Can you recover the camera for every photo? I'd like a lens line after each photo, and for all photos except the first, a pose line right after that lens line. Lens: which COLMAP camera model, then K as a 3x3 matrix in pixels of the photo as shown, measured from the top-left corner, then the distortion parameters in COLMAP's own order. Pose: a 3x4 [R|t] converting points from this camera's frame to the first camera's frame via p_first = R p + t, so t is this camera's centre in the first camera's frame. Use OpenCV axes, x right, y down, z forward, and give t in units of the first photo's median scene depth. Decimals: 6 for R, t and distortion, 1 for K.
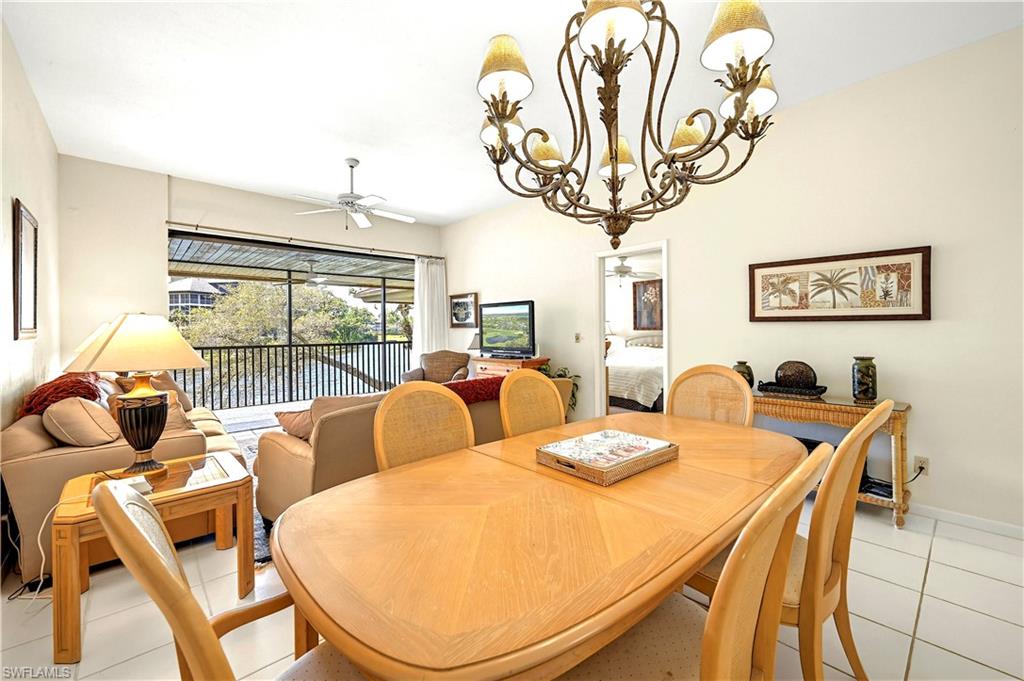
lens RADIAL K [[414.1, 0, 521.5], [0, 414.1, 334.0], [0, 0, 1]] dist [0.001426, 0.001187]
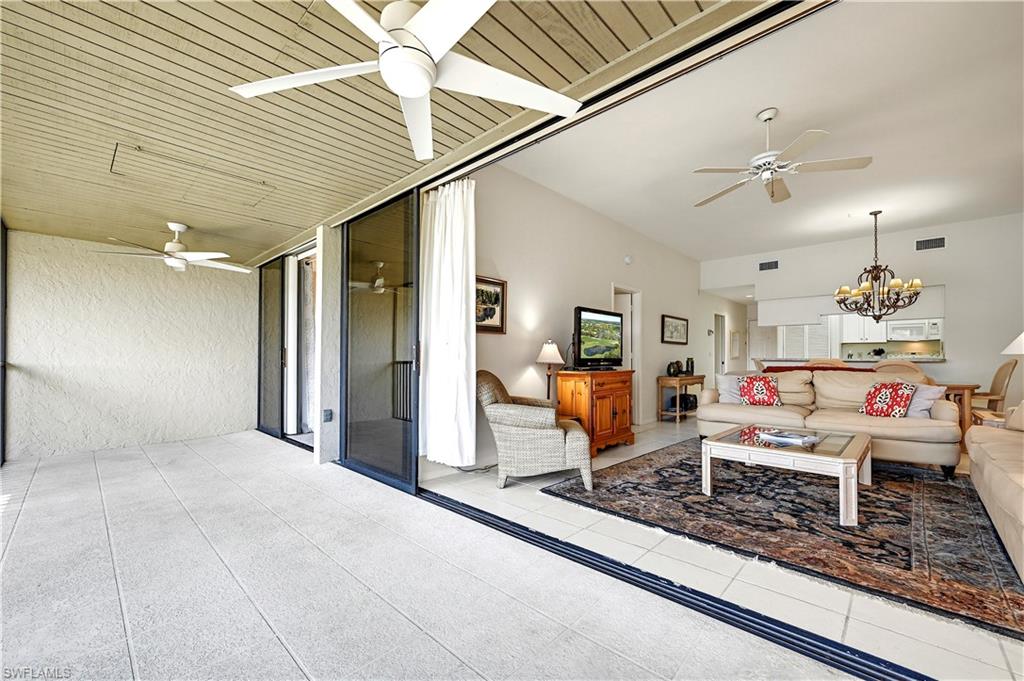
lens RADIAL K [[414.1, 0, 508.6], [0, 414.1, 346.6], [0, 0, 1]] dist [0.001426, 0.001187]
pose [[-0.060390, 0.039161, 0.997406, -1.029028], [0.014478, 0.999159, -0.038353, 0.039886], [-0.998070, 0.012124, -0.060906, 1.390587]]
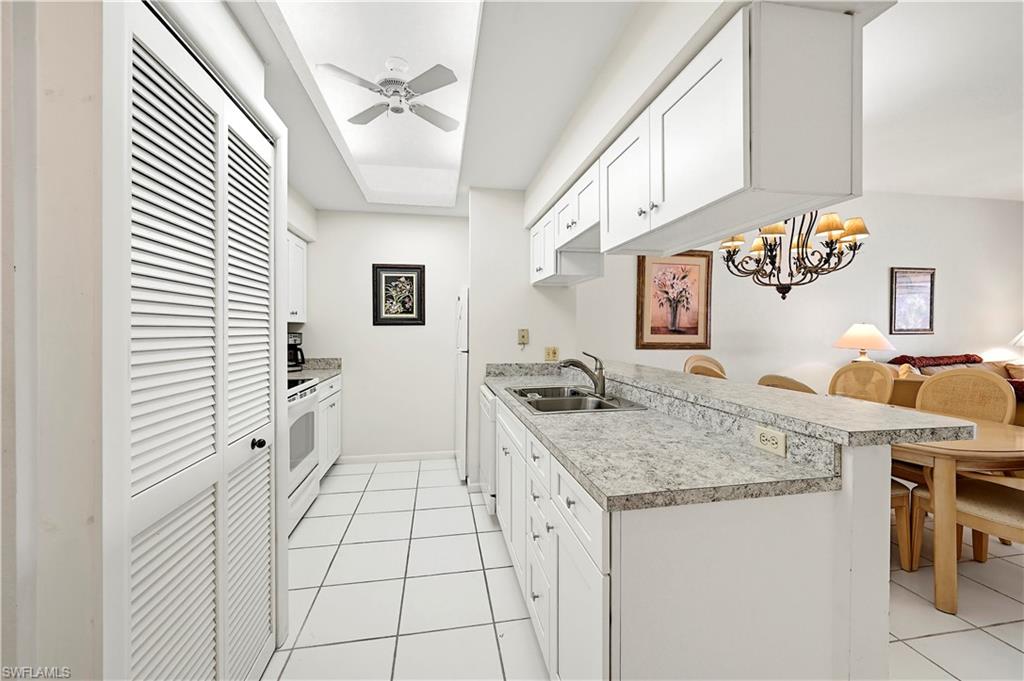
lens RADIAL K [[414.1, 0, 514.0], [0, 414.1, 328.9], [0, 0, 1]] dist [0.001426, 0.001187]
pose [[-0.532046, 0.009313, -0.846664, 0.842843], [-0.006139, 0.999871, 0.014856, -0.017783], [0.846693, 0.013102, -0.531920, 0.259920]]
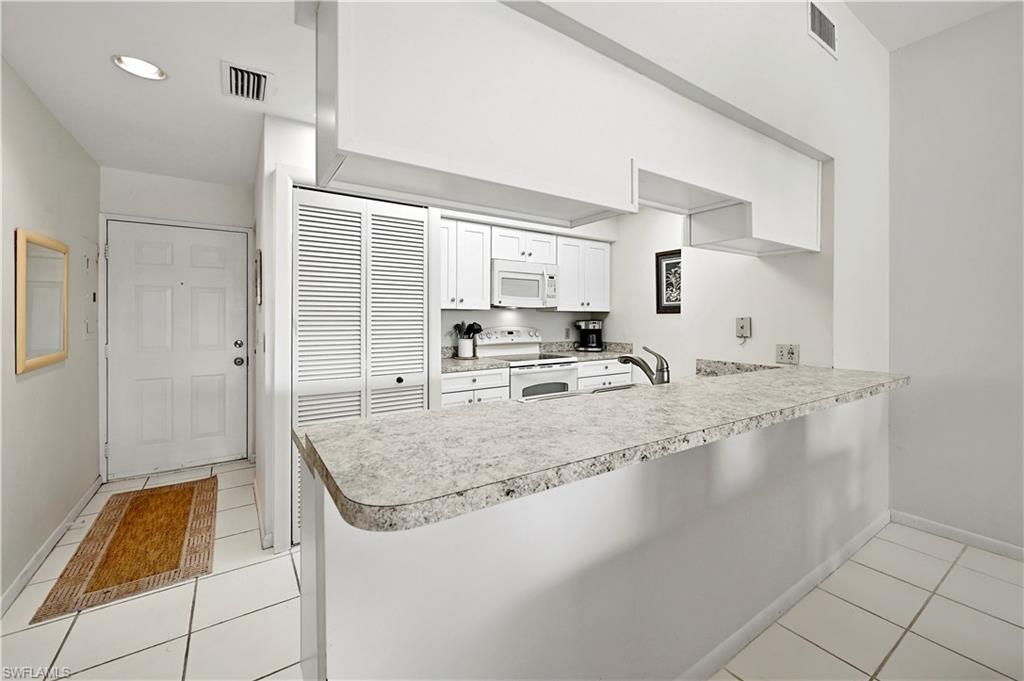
lens RADIAL K [[414.1, 0, 511.5], [0, 414.1, 317.7], [0, 0, 1]] dist [0.001426, 0.001187]
pose [[-0.987802, 0.007472, 0.155534, 0.450884], [0.009704, 0.999861, 0.013594, -0.016877], [-0.155411, 0.014938, -0.987737, 0.460639]]
